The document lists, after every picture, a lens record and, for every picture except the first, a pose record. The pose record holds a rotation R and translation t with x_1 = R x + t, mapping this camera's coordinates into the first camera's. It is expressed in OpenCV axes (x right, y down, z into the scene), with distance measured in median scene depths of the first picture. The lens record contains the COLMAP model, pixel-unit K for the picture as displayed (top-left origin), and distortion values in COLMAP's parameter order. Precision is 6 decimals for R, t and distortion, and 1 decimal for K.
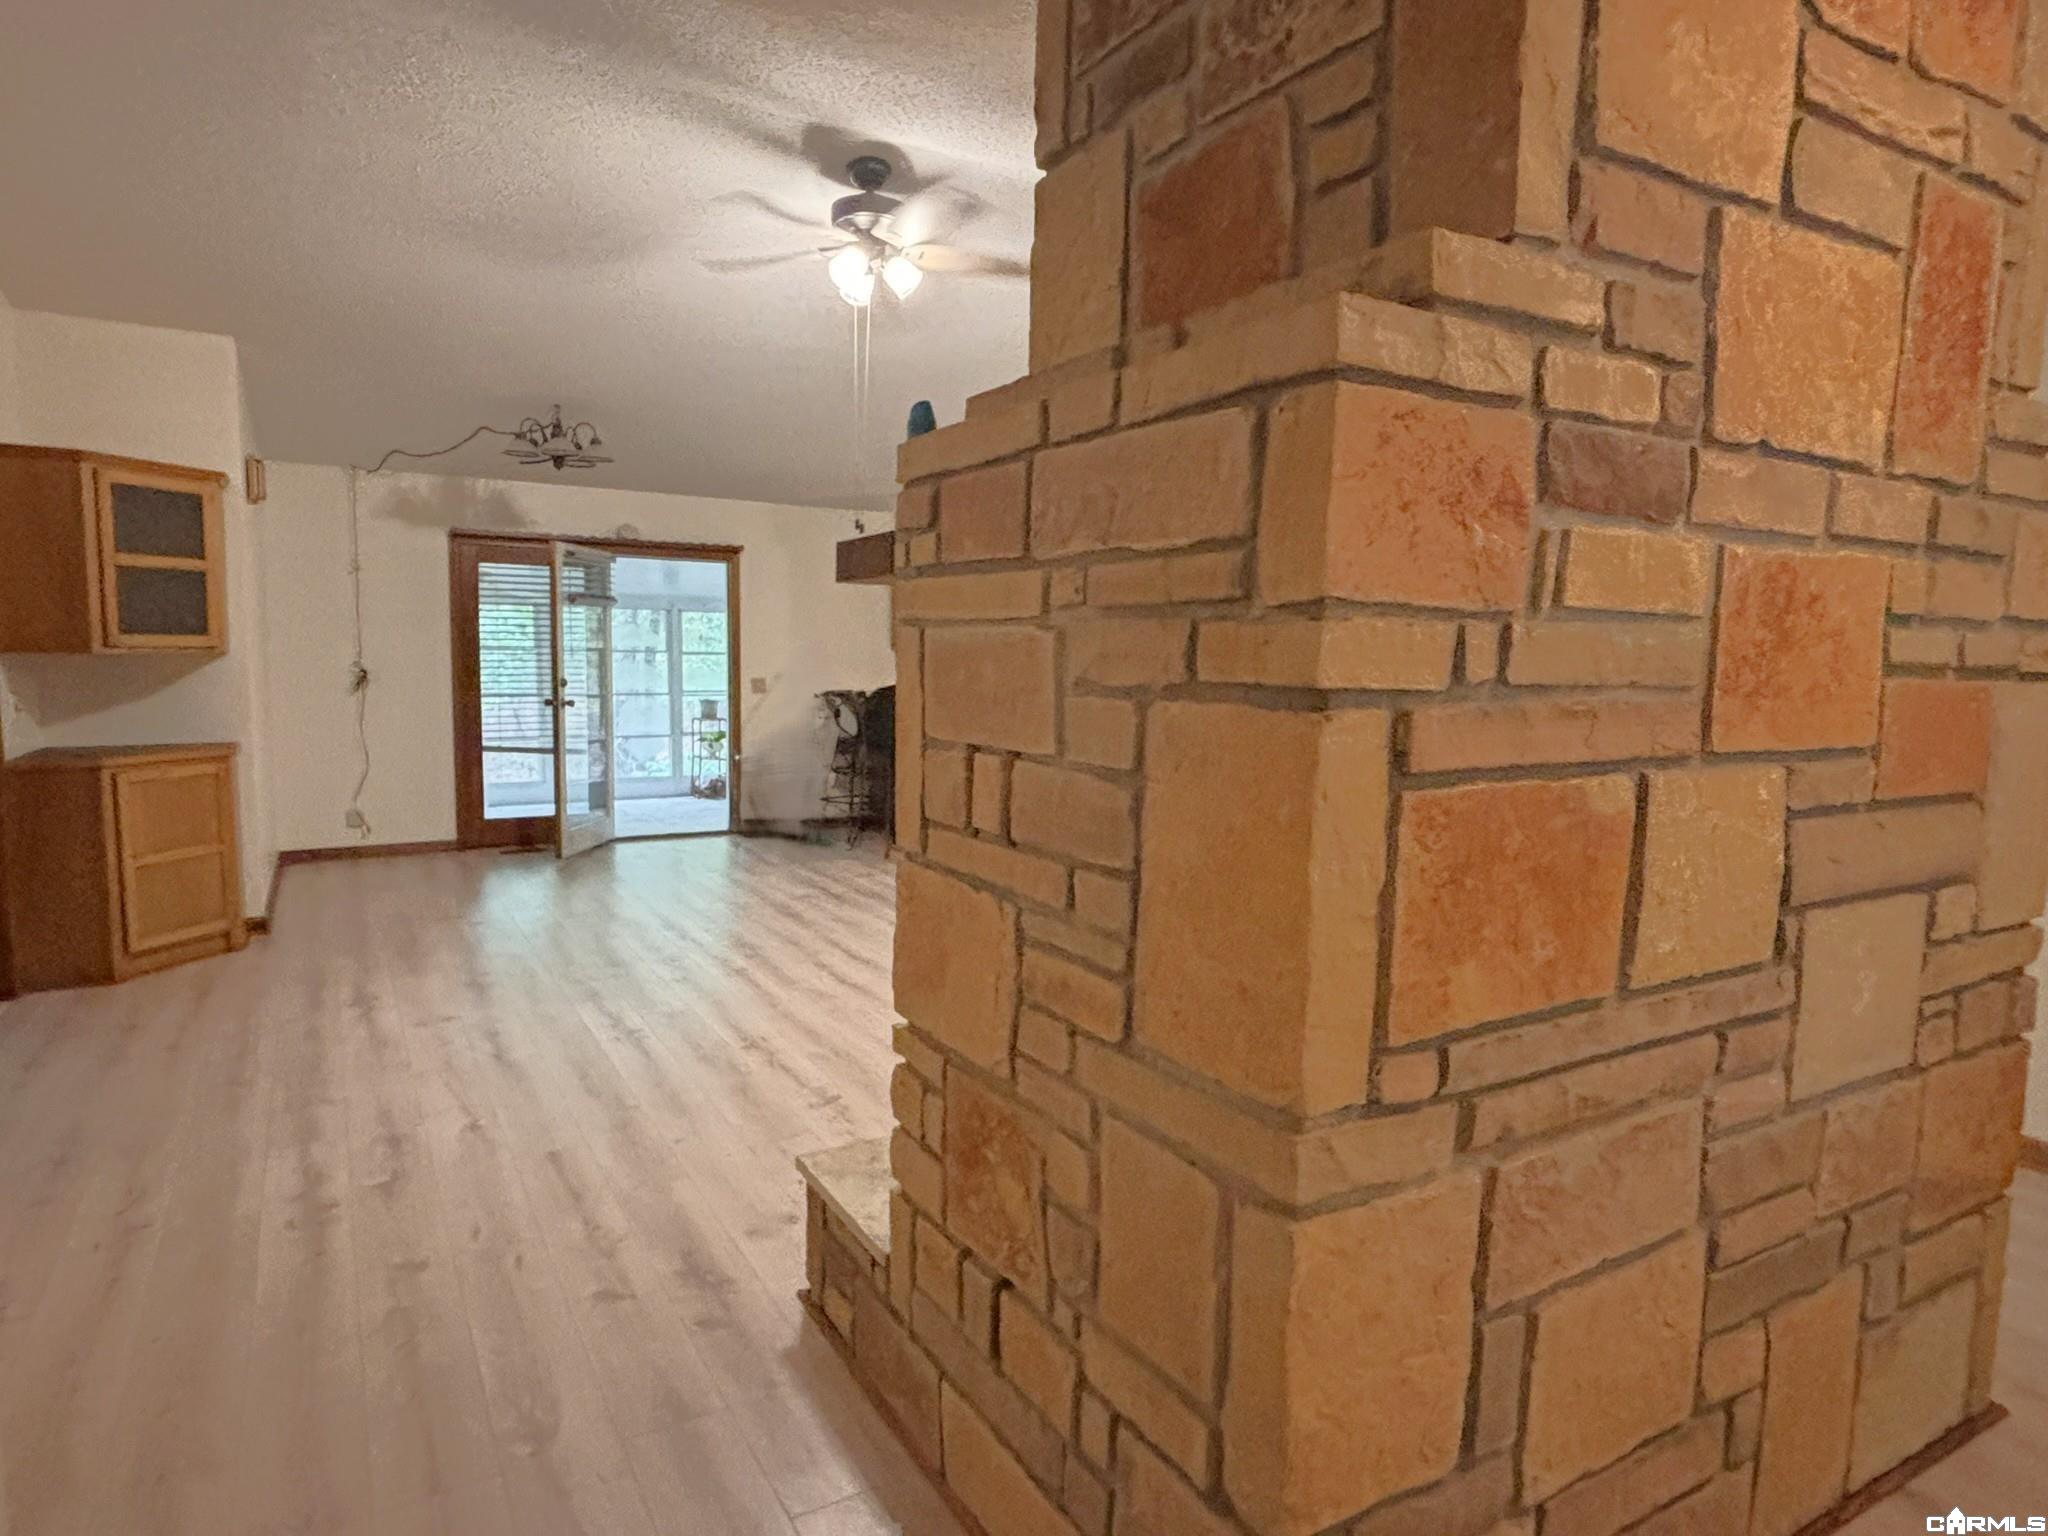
lens RADIAL K [[1183.3, 0, 996.8], [0, 1183.3, 761.0], [0, 0, 1]] dist [0.000147, 0.008801]
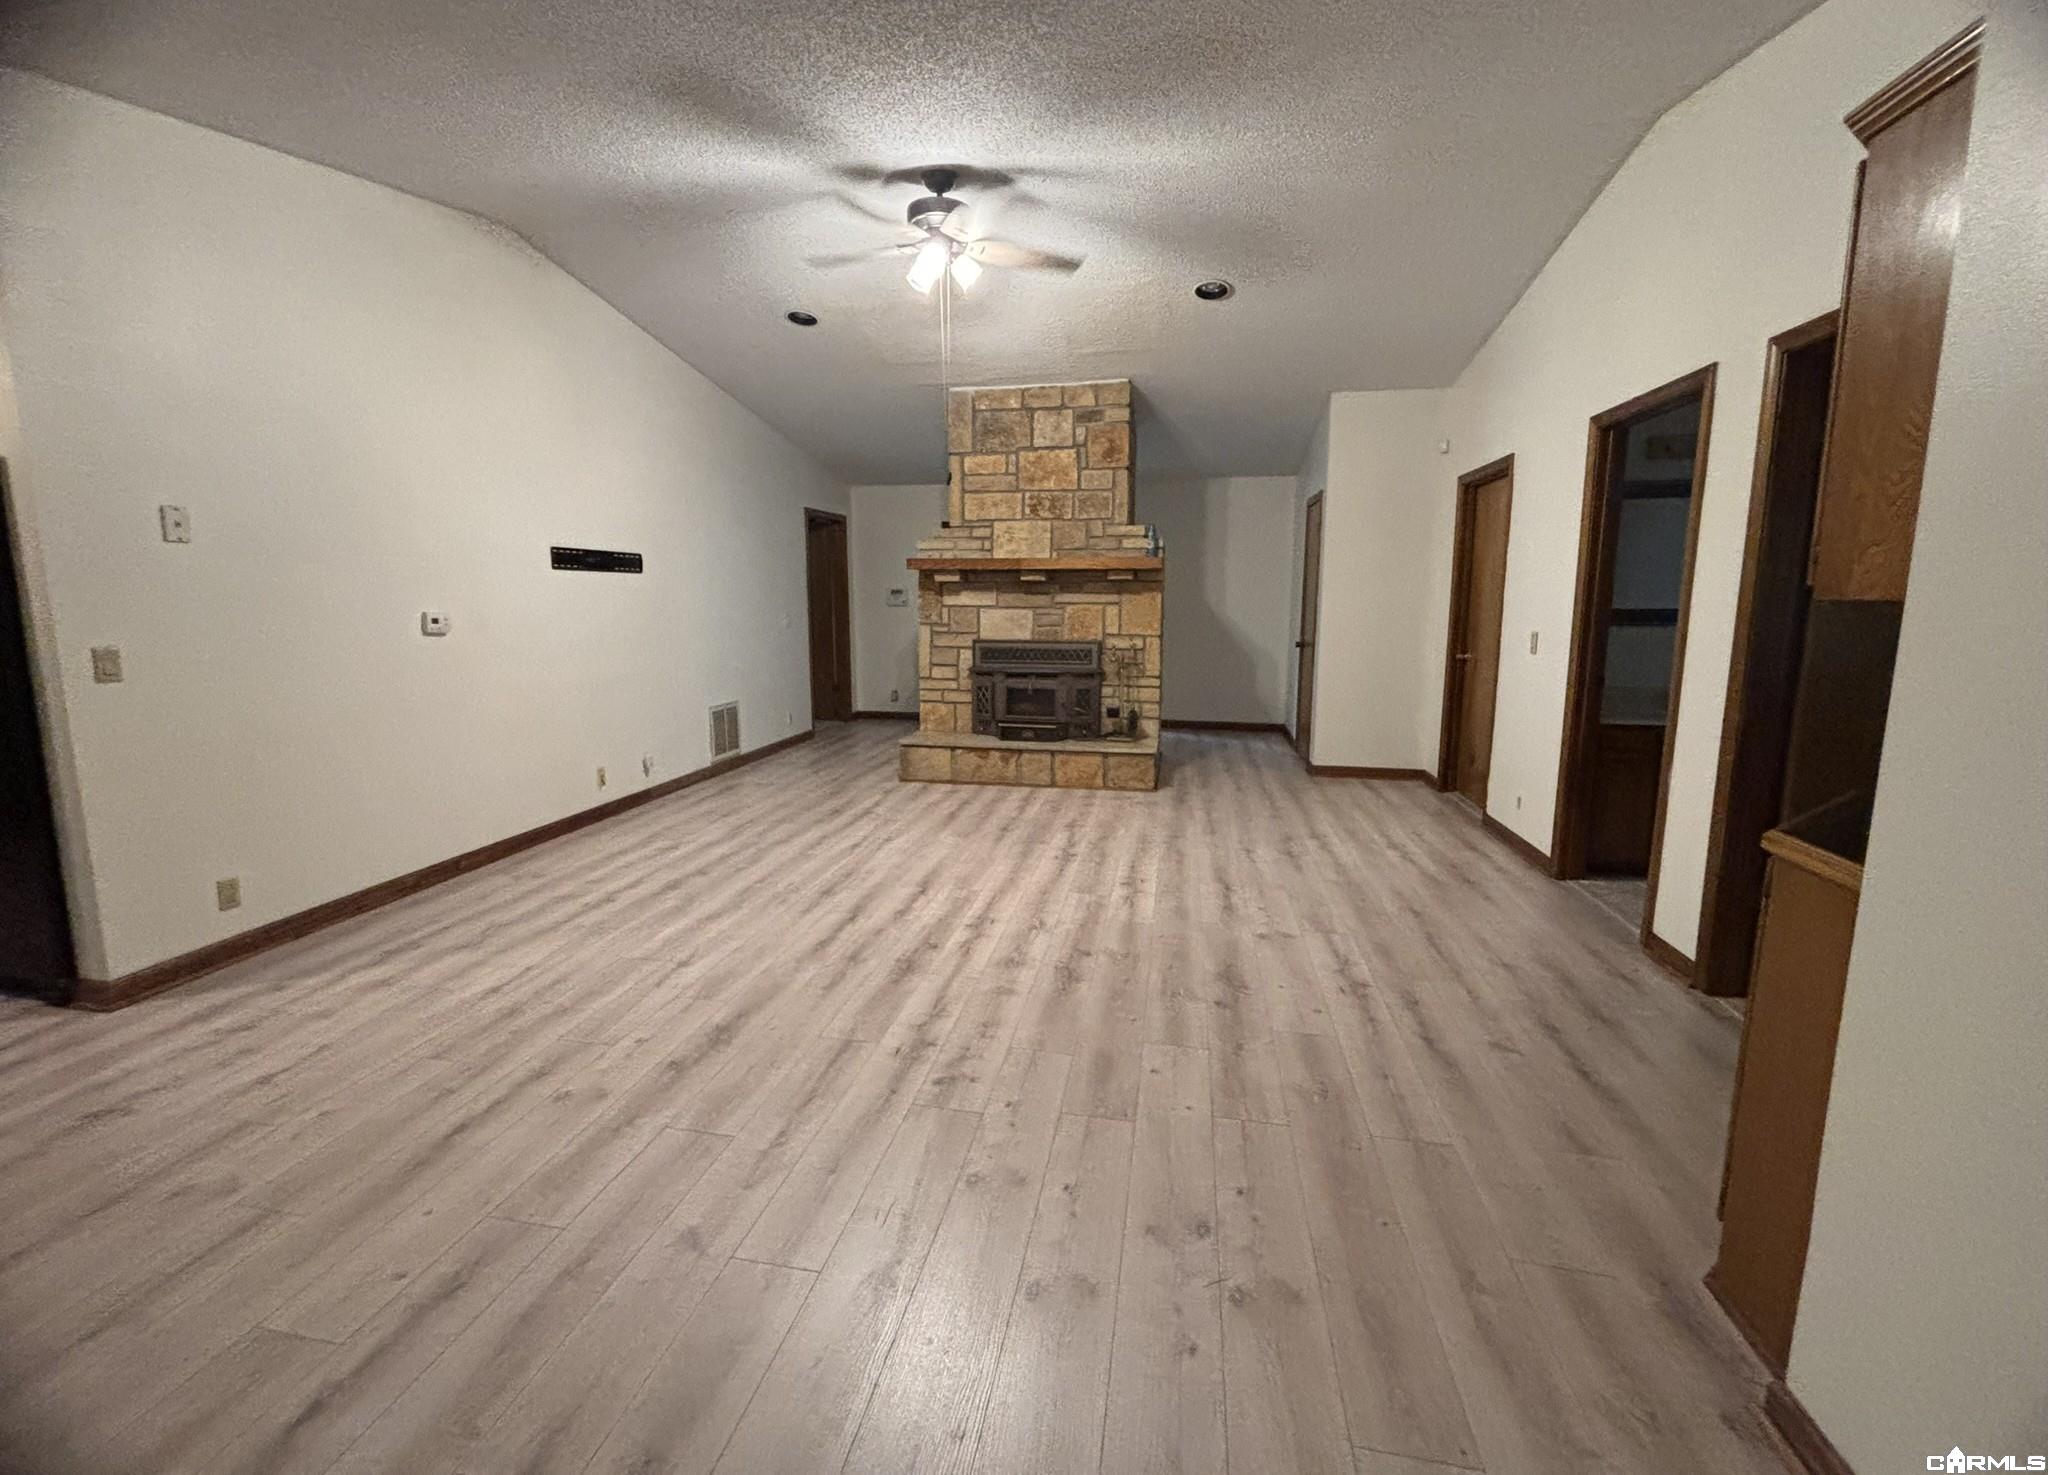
lens RADIAL K [[830.9, 0, 1020.8], [0, 830.9, 714.4], [0, 0, 1]] dist [0.000023, -0.000109]
pose [[-0.760301, -0.103362, 0.641294, -2.068486], [0.053958, 0.973797, 0.220924, -0.419716], [-0.647326, 0.202572, -0.734802, 4.516630]]
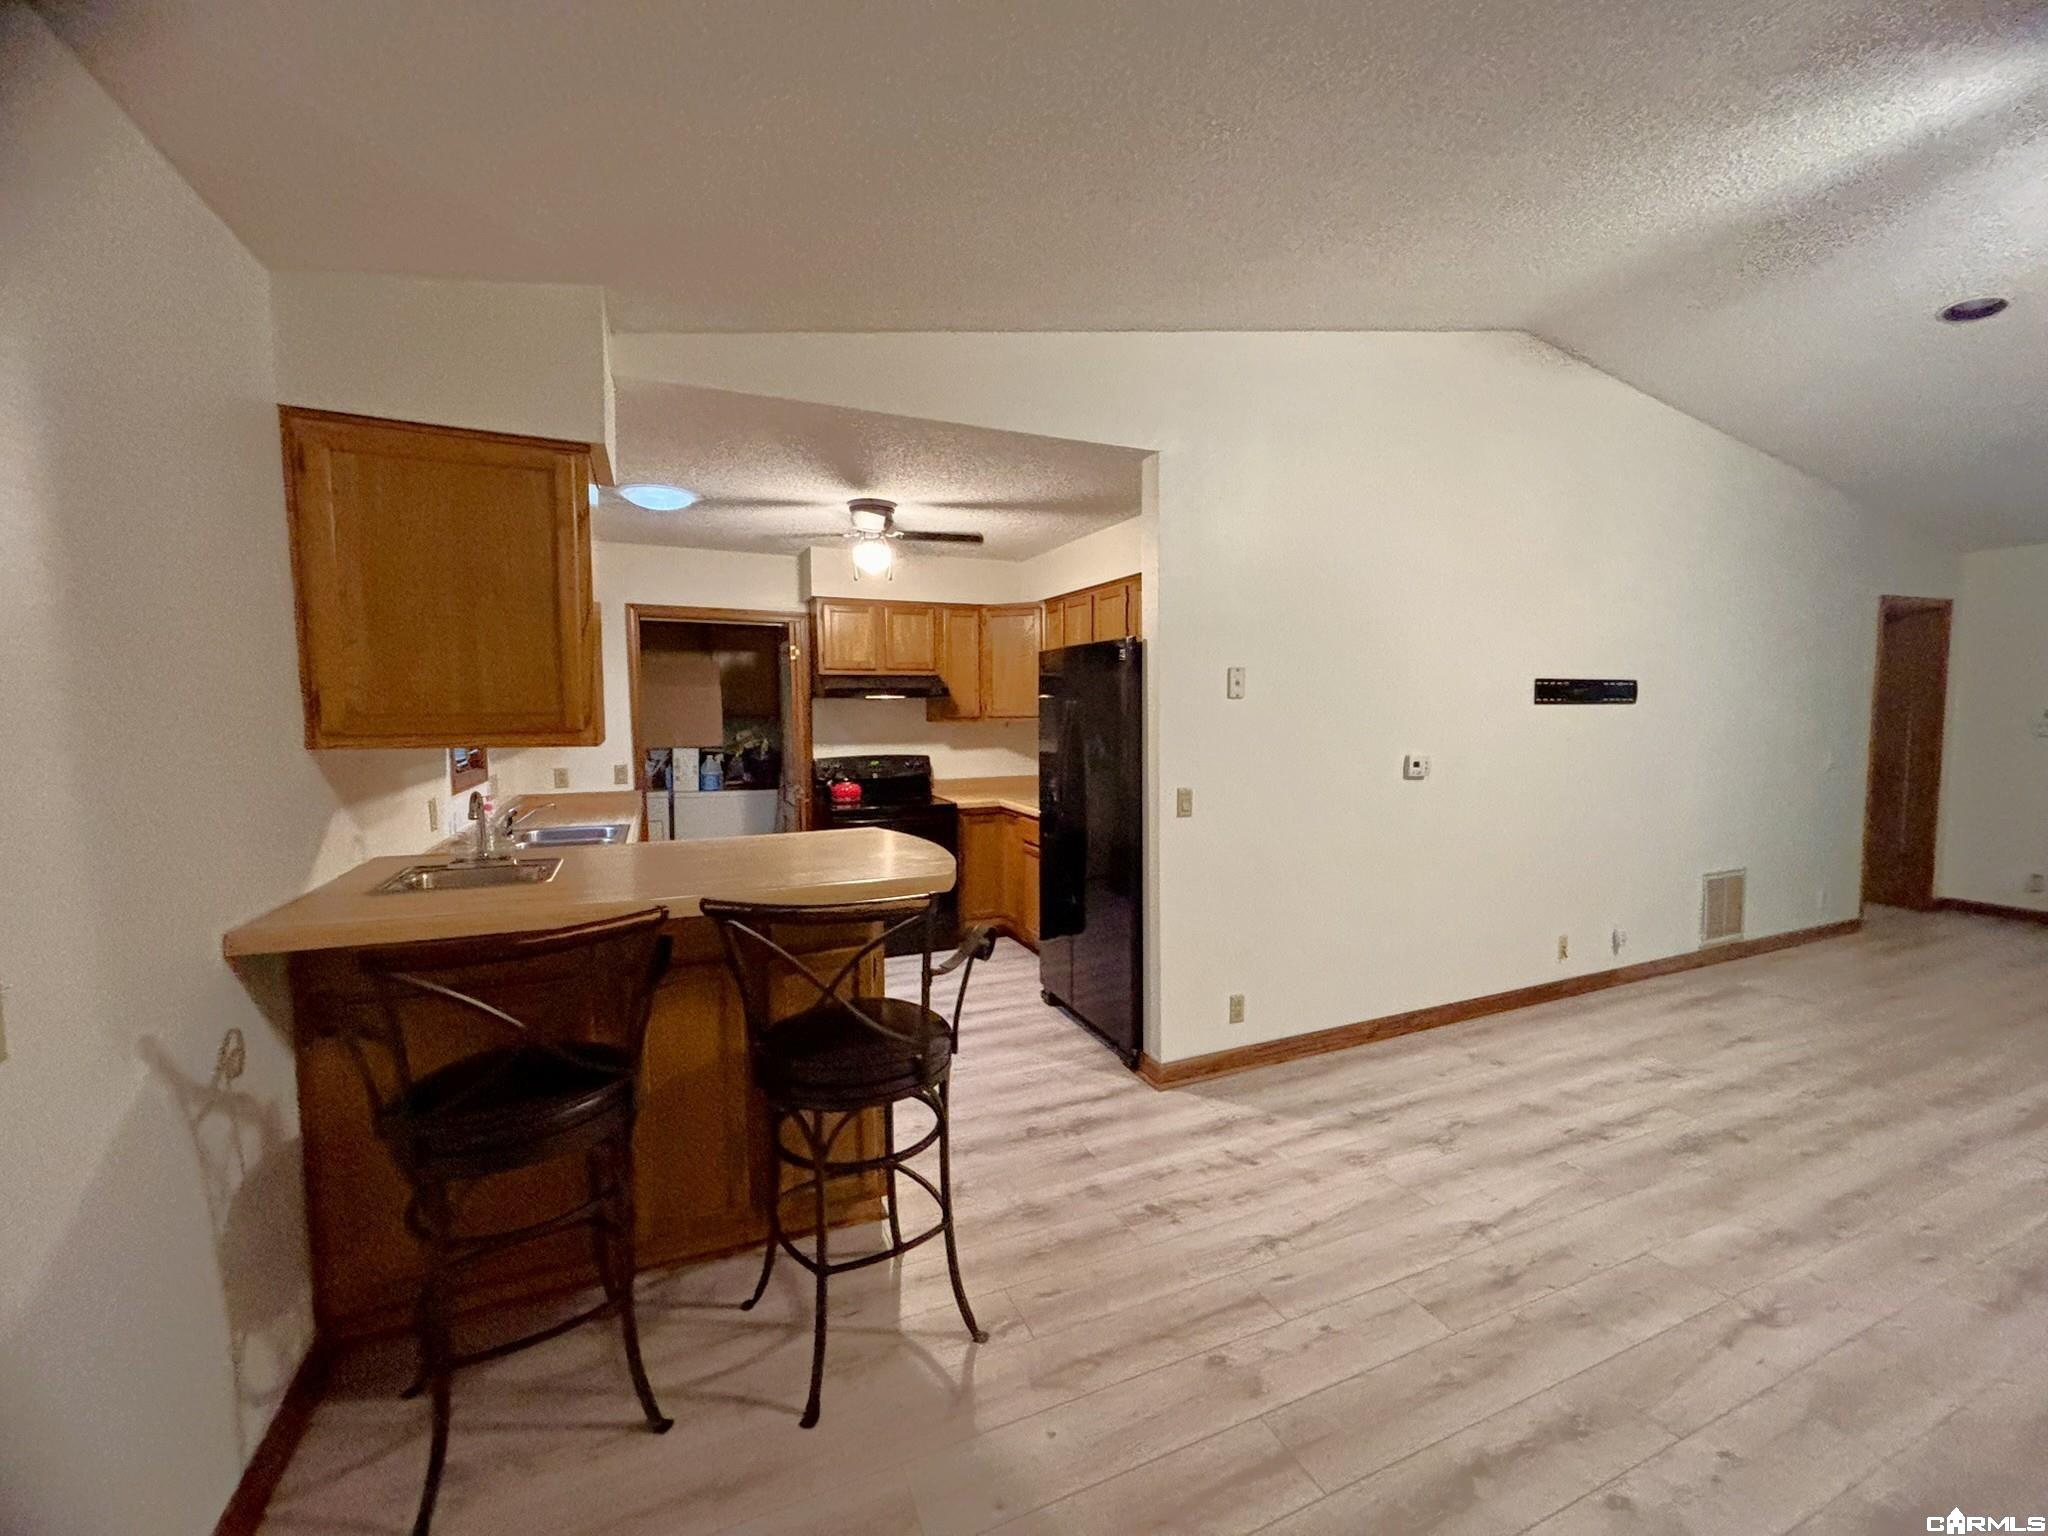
lens RADIAL K [[833.7, 0, 1033.2], [0, 833.7, 768.5], [0, 0, 1]] dist [0.000897, -0.000063]
pose [[0.099270, -0.083119, 0.991583, -1.604836], [0.108634, 0.991454, 0.072232, -0.515467], [-0.989113, 0.100549, 0.107452, 4.597829]]
